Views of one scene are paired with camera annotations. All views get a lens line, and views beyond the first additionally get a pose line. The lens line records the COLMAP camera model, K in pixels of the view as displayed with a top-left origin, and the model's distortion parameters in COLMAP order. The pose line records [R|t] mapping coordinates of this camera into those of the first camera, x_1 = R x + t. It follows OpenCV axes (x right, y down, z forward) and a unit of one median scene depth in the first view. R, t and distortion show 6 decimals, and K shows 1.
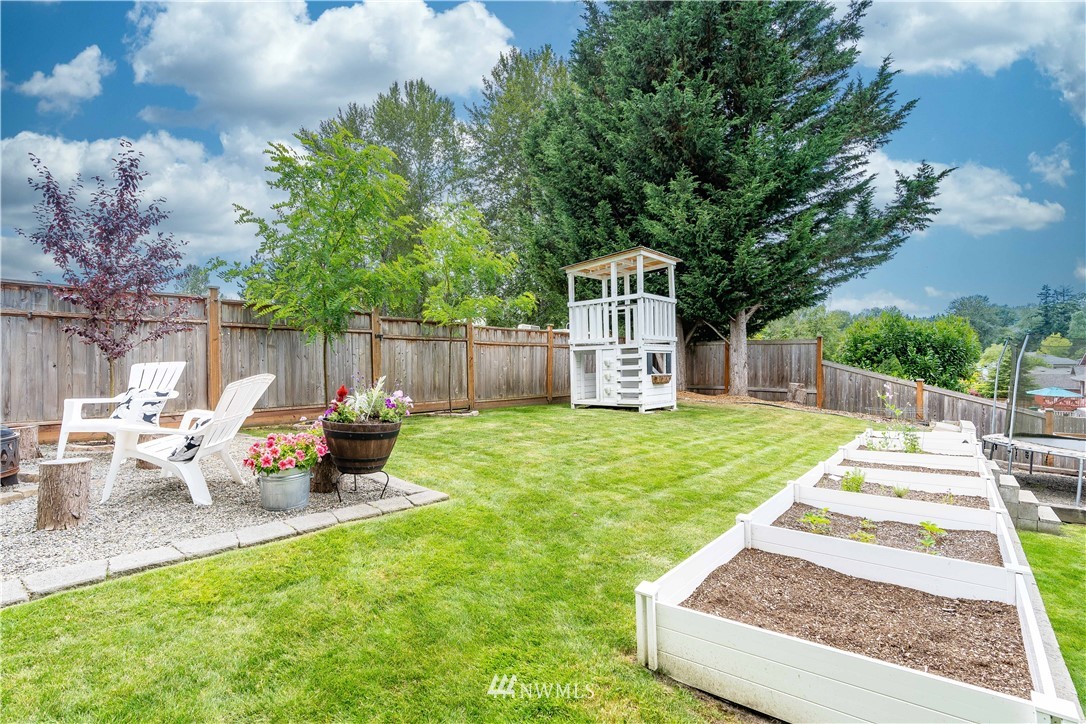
lens RADIAL K [[492.1, 0, 543.6], [0, 492.1, 366.7], [0, 0, 1]] dist [0.005332, 0.000747]
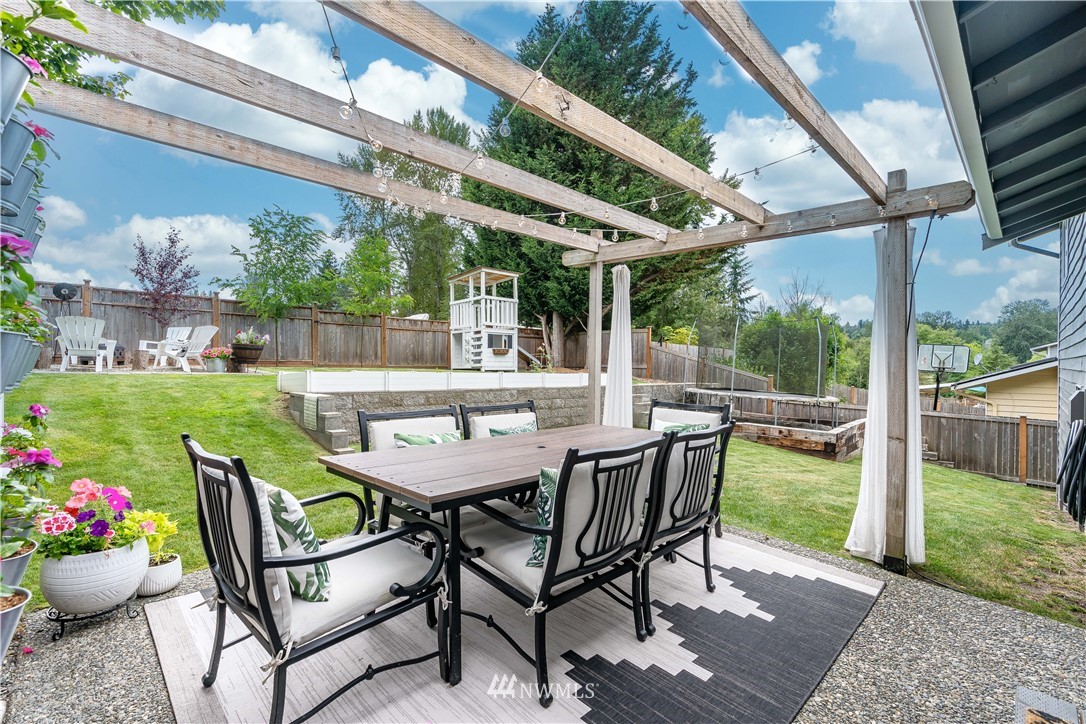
lens RADIAL K [[492.1, 0, 543.4], [0, 492.1, 360.1], [0, 0, 1]] dist [0.005332, 0.000747]
pose [[0.996290, 0.010431, -0.085428, 0.521821], [-0.012157, 0.999732, -0.019700, 0.083840], [0.085200, 0.020665, 0.996150, -0.538898]]
